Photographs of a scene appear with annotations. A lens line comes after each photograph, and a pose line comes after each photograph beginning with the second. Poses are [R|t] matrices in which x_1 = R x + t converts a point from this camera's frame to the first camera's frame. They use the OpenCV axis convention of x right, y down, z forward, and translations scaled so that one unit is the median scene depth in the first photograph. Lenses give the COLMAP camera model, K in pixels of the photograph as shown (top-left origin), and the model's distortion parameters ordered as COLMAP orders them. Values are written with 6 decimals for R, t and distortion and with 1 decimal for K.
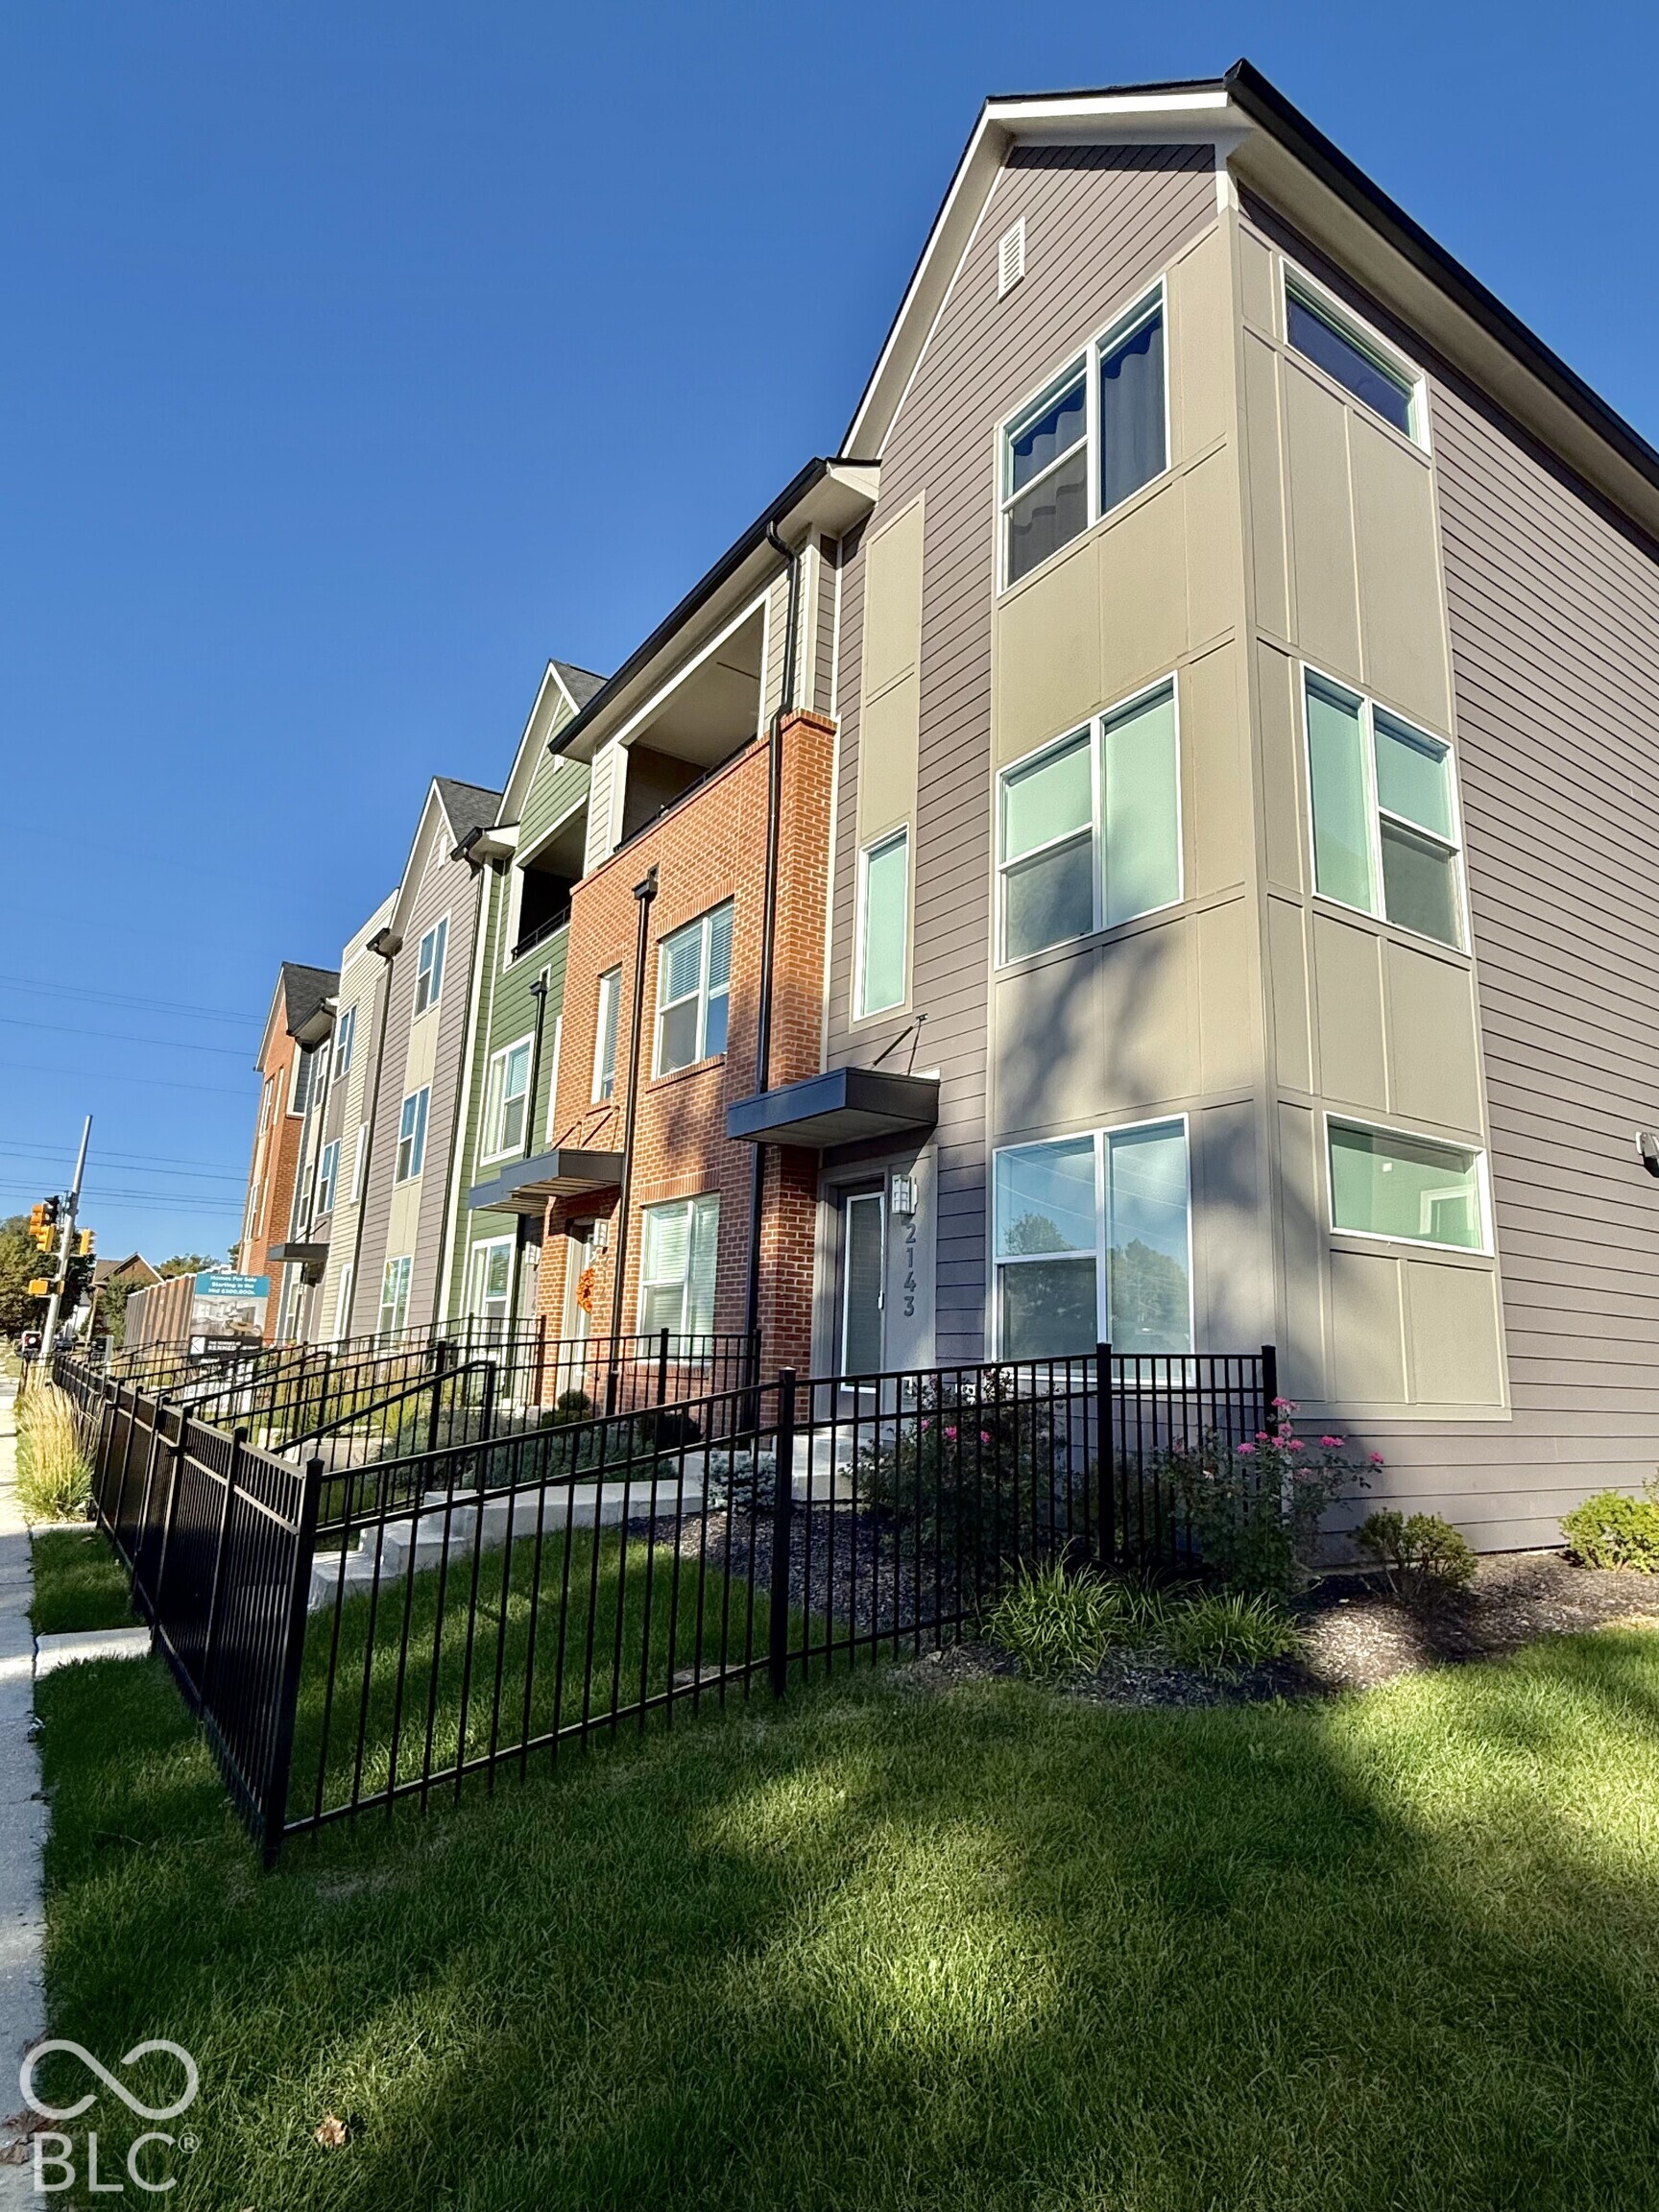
lens RADIAL K [[1215.3, 0, 827.7], [0, 1215.3, 1108.6], [0, 0, 1]] dist [0.001837, 0.000544]
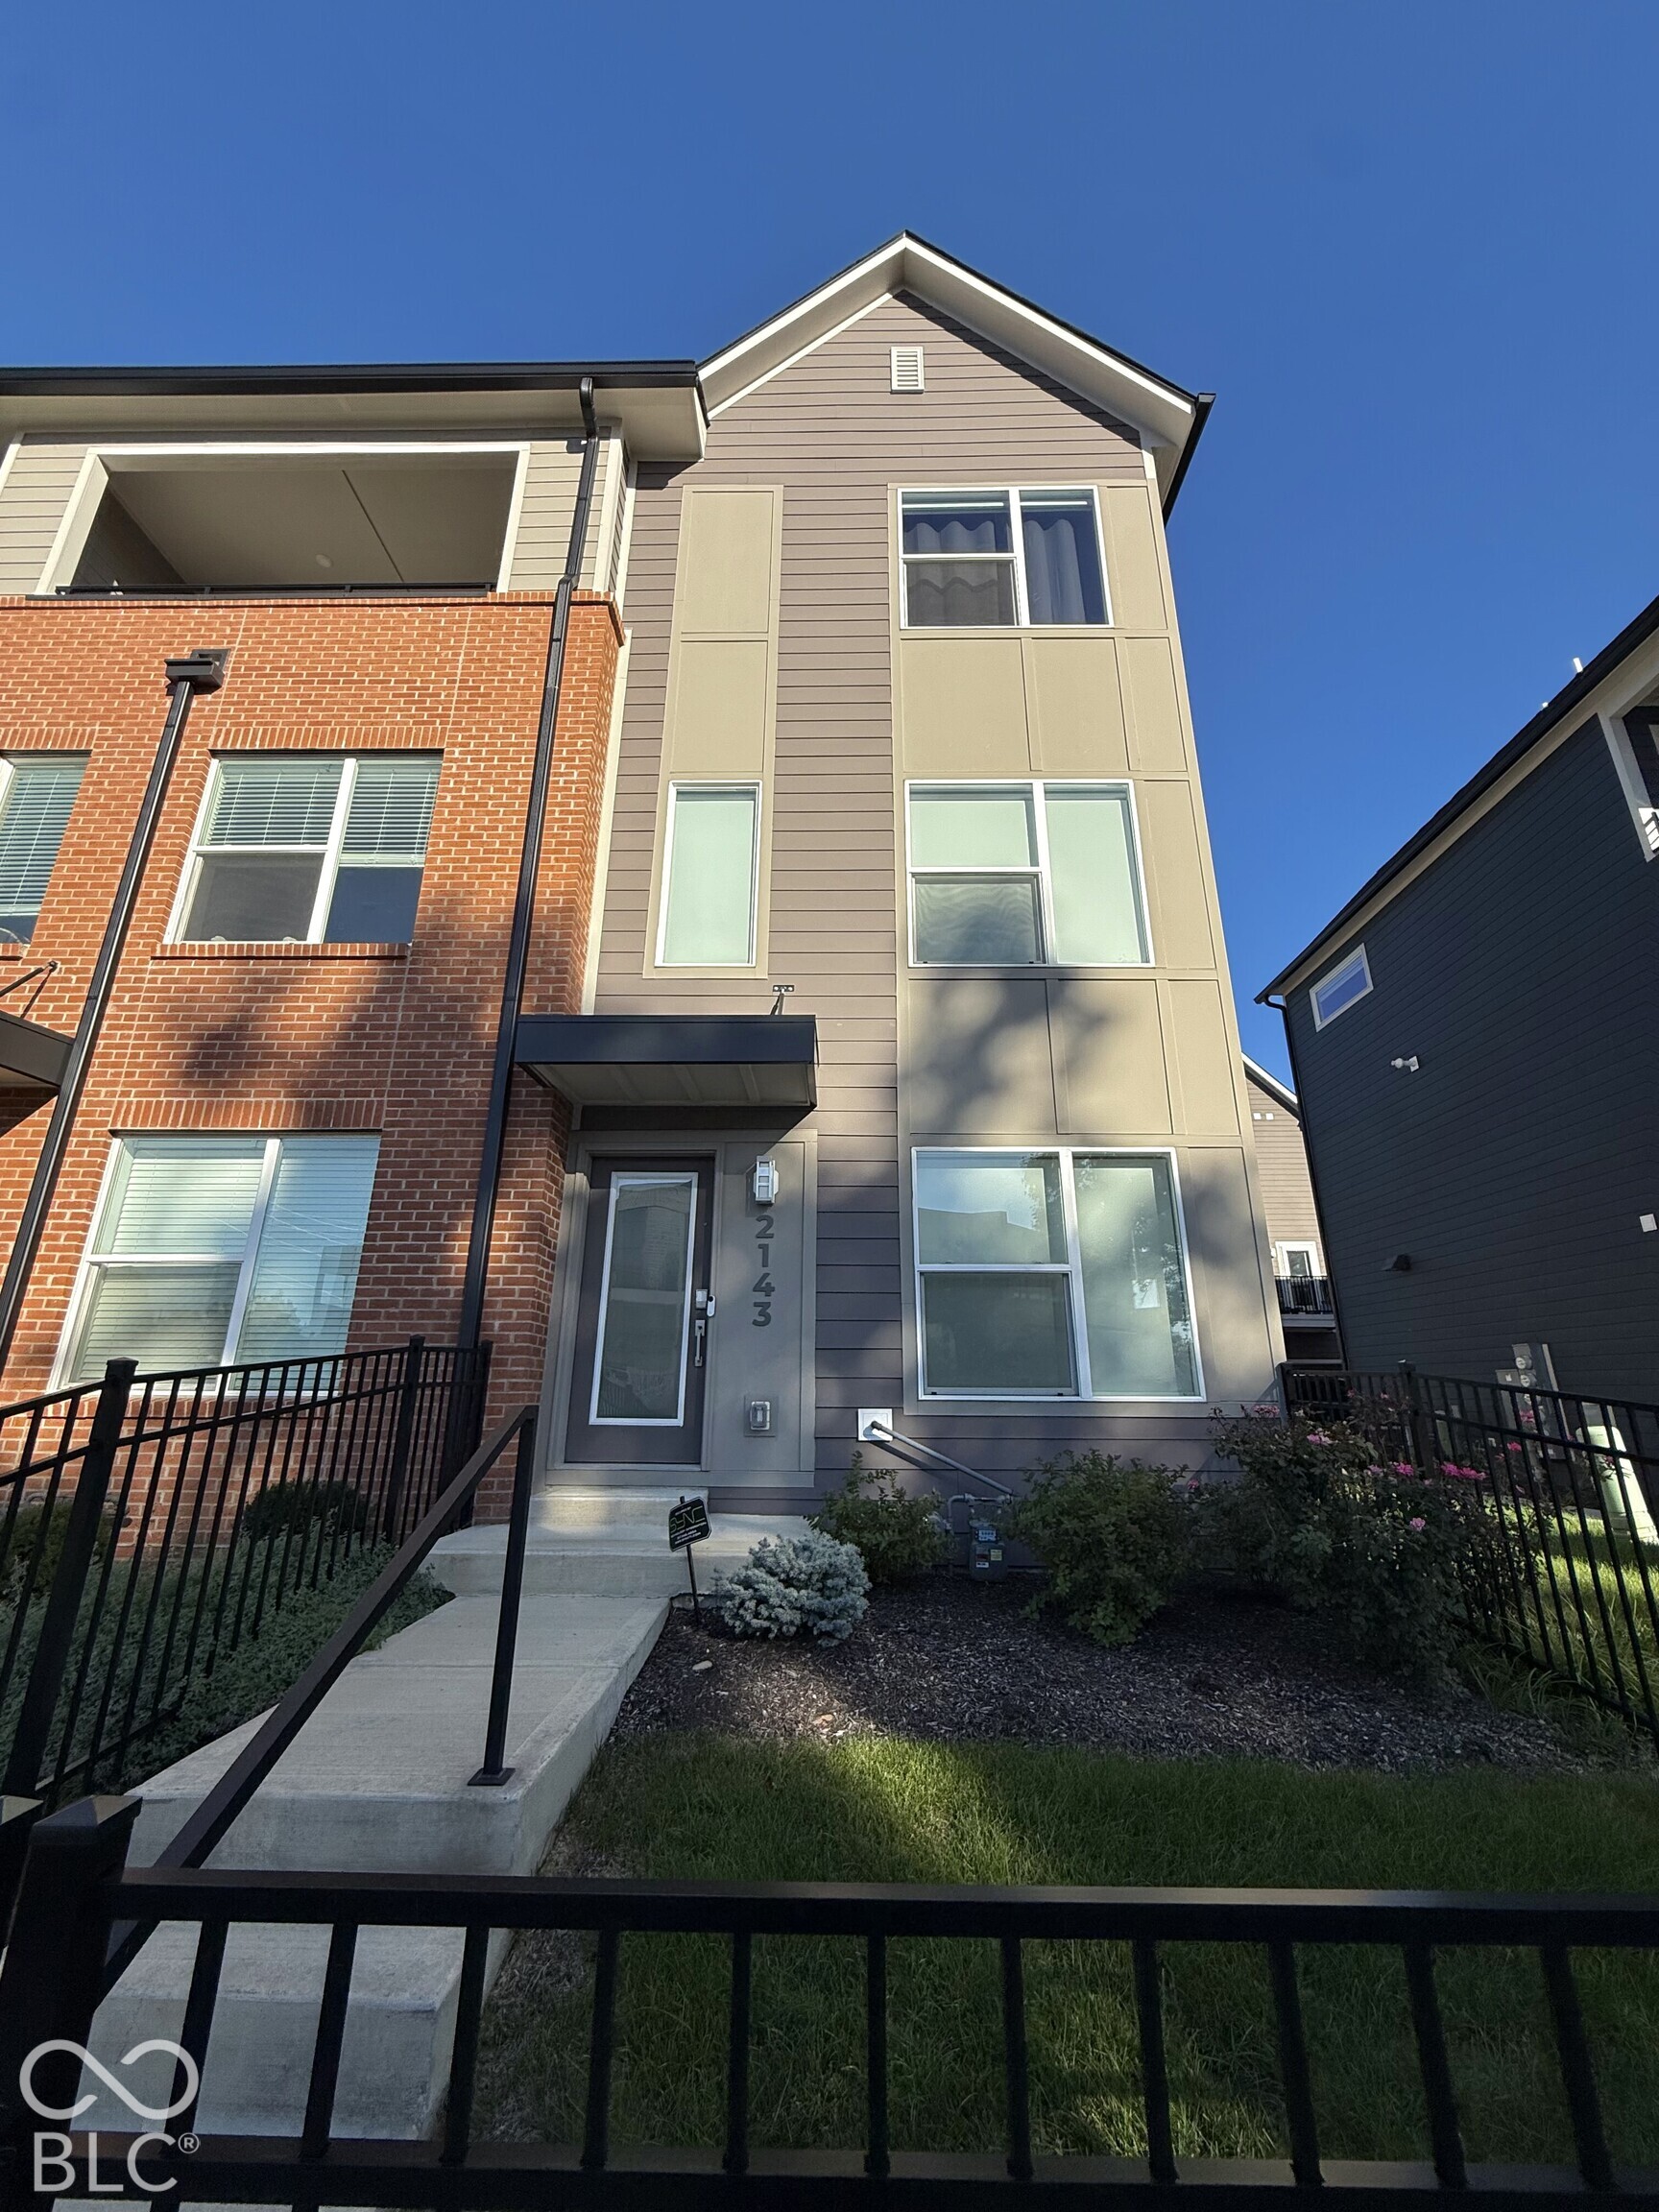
lens RADIAL K [[882.3, 0, 831.7], [0, 882.3, 1100.7], [0, 0, 1]] dist [0.003615, -0.000583]
pose [[0.567182, 0.227316, 0.791601, -0.370109], [-0.157253, 0.973363, -0.166839, 0.100950], [-0.808441, -0.029853, 0.587820, 0.543966]]
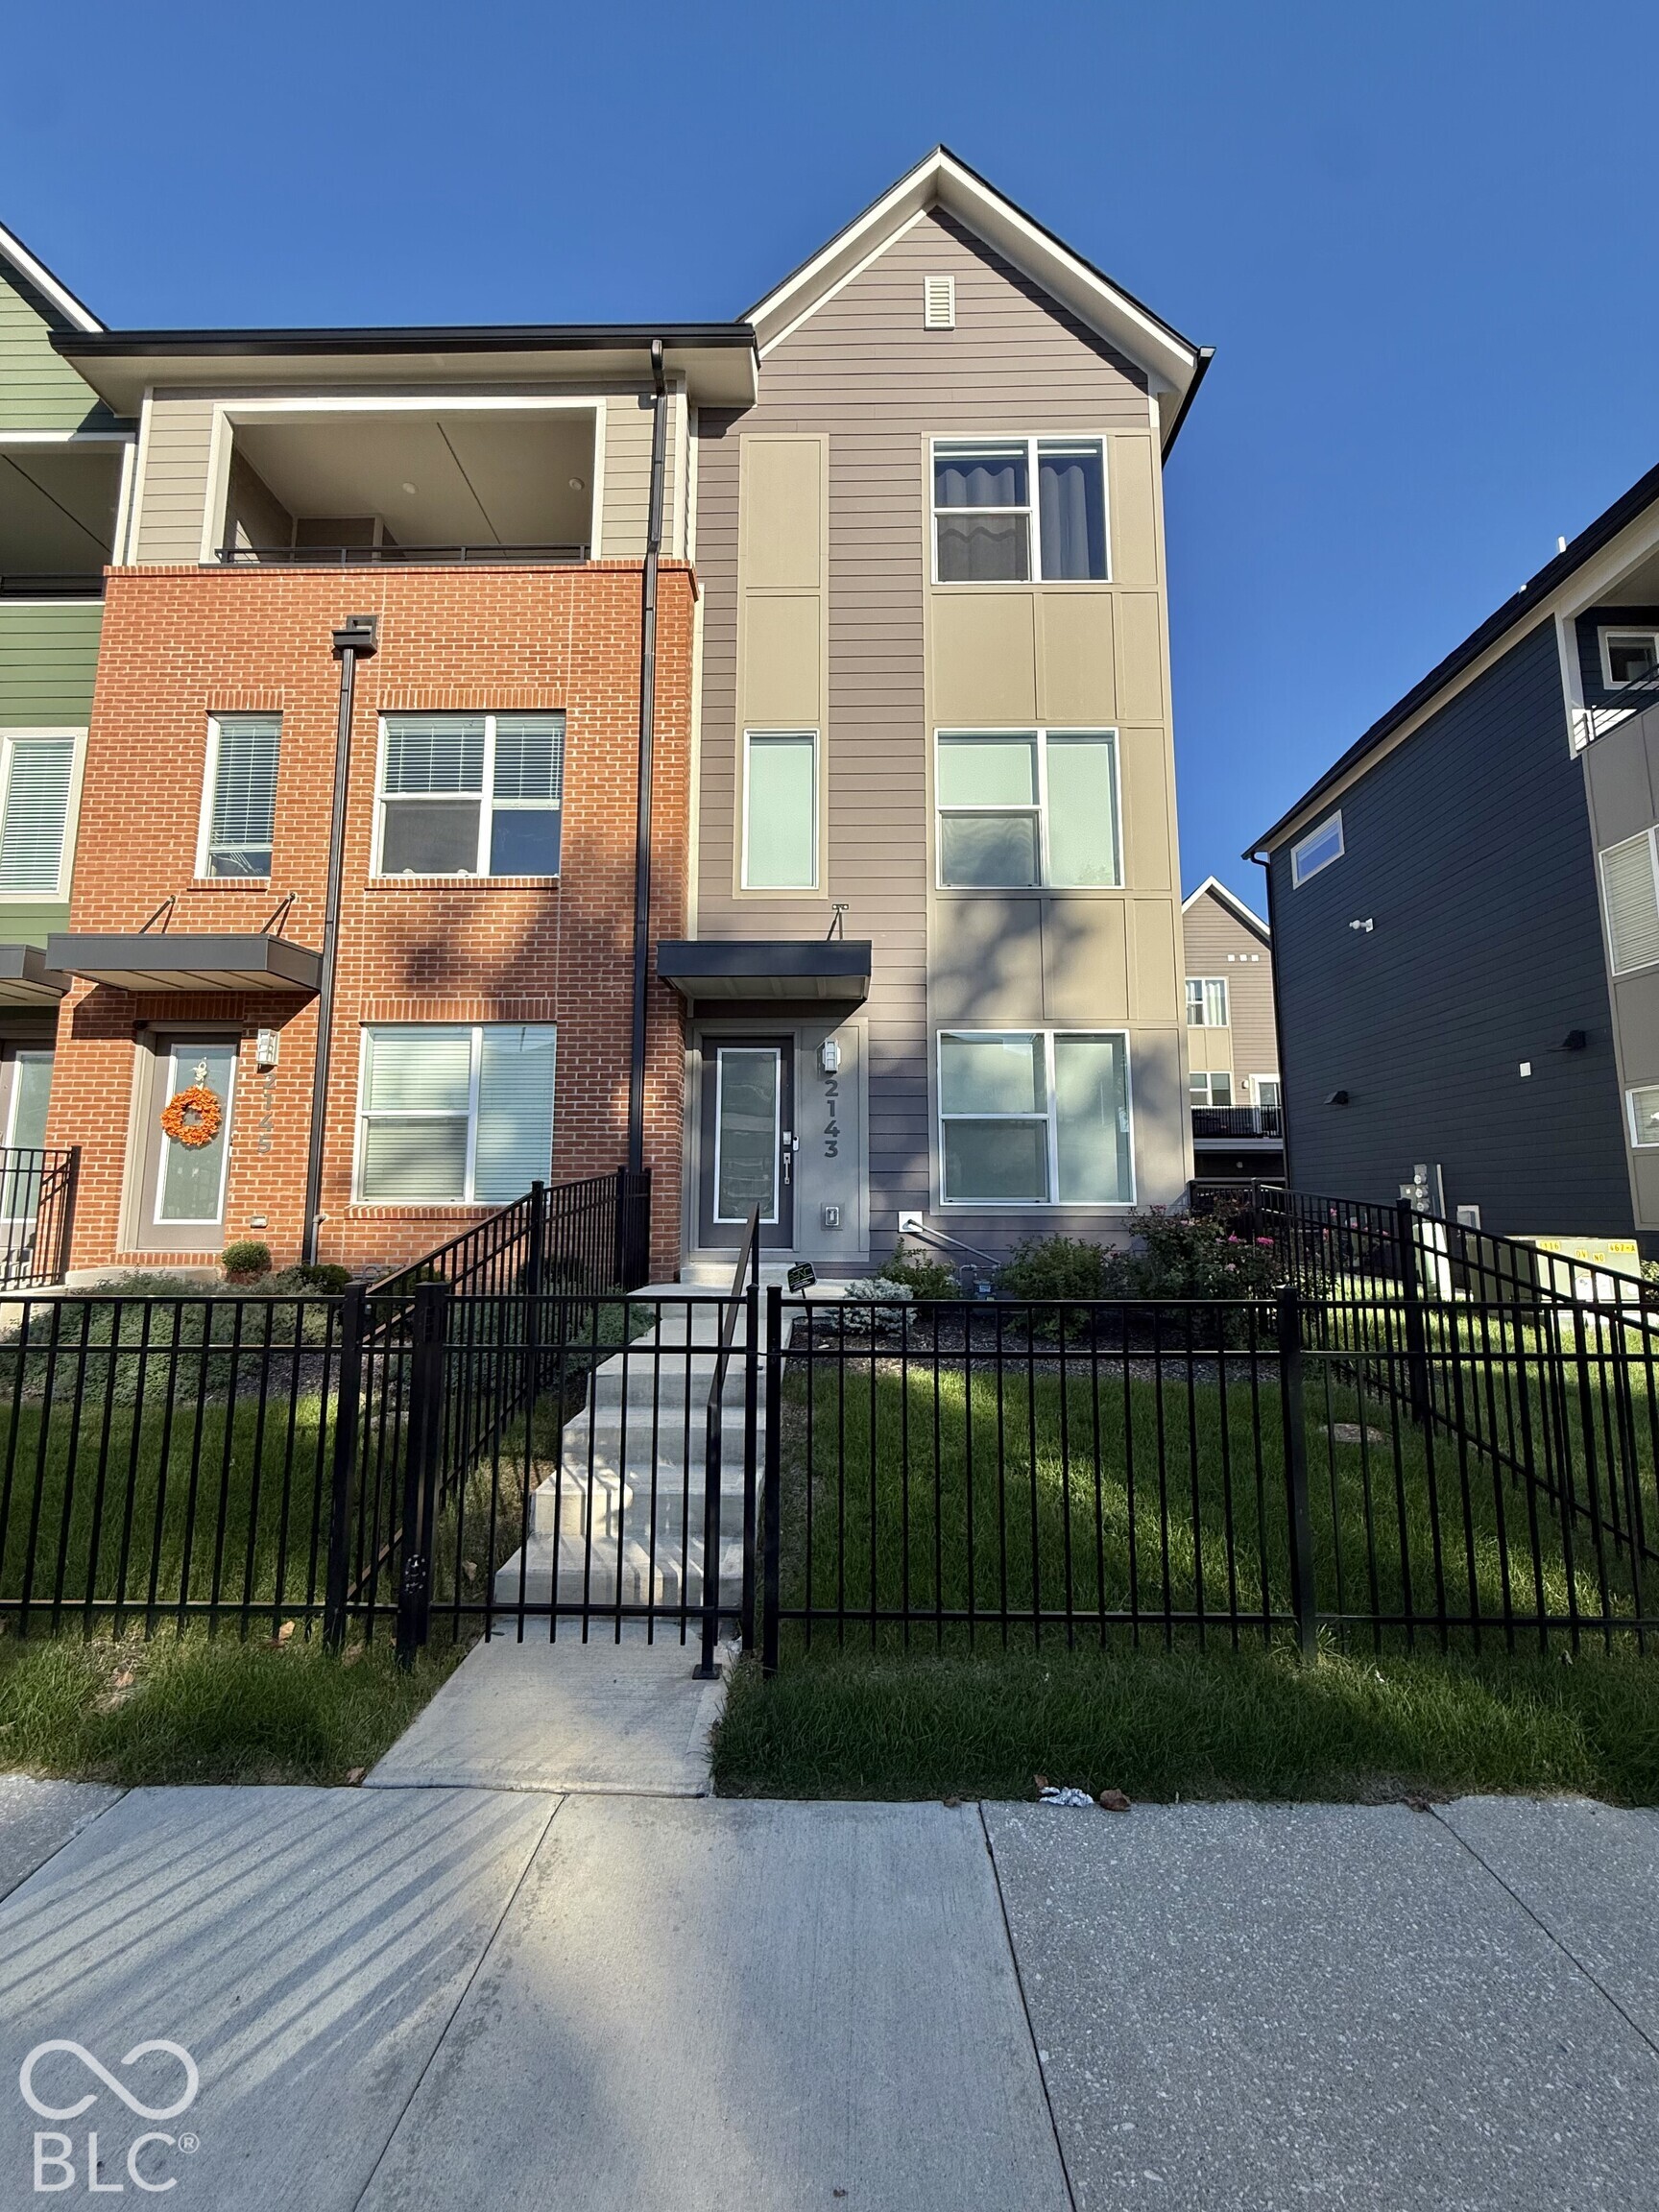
lens RADIAL K [[882.3, 0, 830.5], [0, 882.3, 1102.1], [0, 0, 1]] dist [0.003615, -0.000583]
pose [[0.568379, 0.064930, 0.820201, -0.570983], [-0.152296, 0.987957, 0.027328, 0.083403], [-0.808549, -0.140446, 0.571423, 0.458026]]
